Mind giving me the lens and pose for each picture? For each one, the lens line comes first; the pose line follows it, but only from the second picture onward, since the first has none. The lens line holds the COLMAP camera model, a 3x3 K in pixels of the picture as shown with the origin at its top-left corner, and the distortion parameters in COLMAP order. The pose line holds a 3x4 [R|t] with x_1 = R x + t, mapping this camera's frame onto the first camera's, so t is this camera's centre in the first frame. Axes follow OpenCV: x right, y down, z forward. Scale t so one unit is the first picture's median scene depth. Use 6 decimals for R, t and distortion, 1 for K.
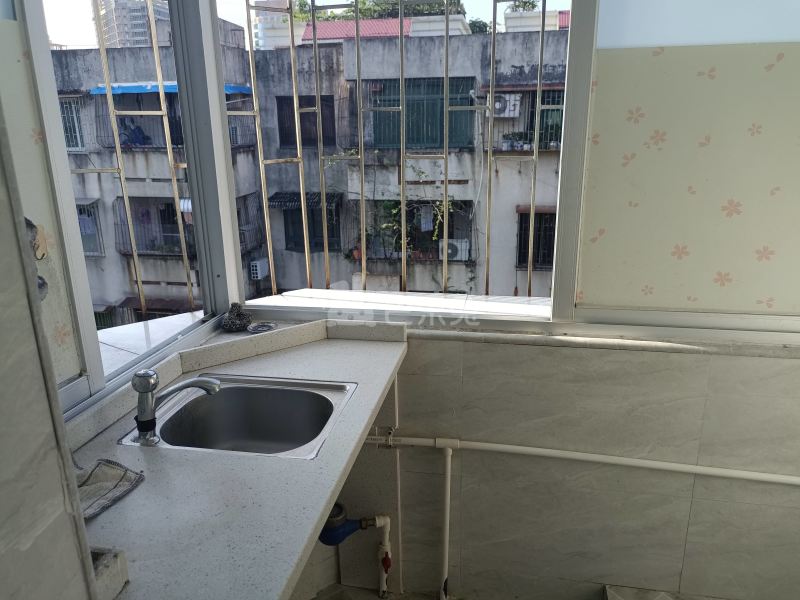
lens RADIAL K [[599.3, 0, 399.3], [0, 599.3, 302.9], [0, 0, 1]] dist [0.037432, -0.046578]
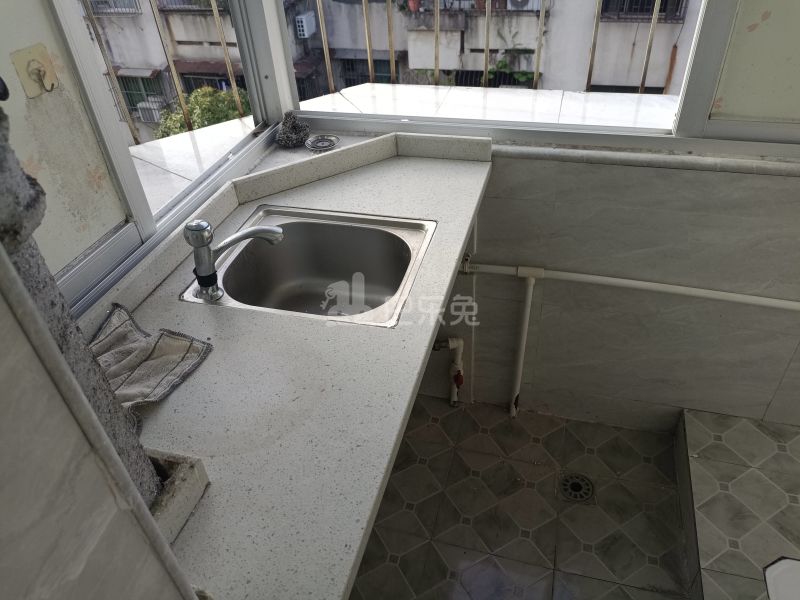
lens RADIAL K [[599.3, 0, 399.3], [0, 599.3, 302.9], [0, 0, 1]] dist [0.037432, -0.046578]
pose [[0.995993, 0.020868, -0.086968, -0.040774], [0.013262, 0.927187, 0.374364, -0.071589], [0.088448, -0.374017, 0.923195, 0.136213]]
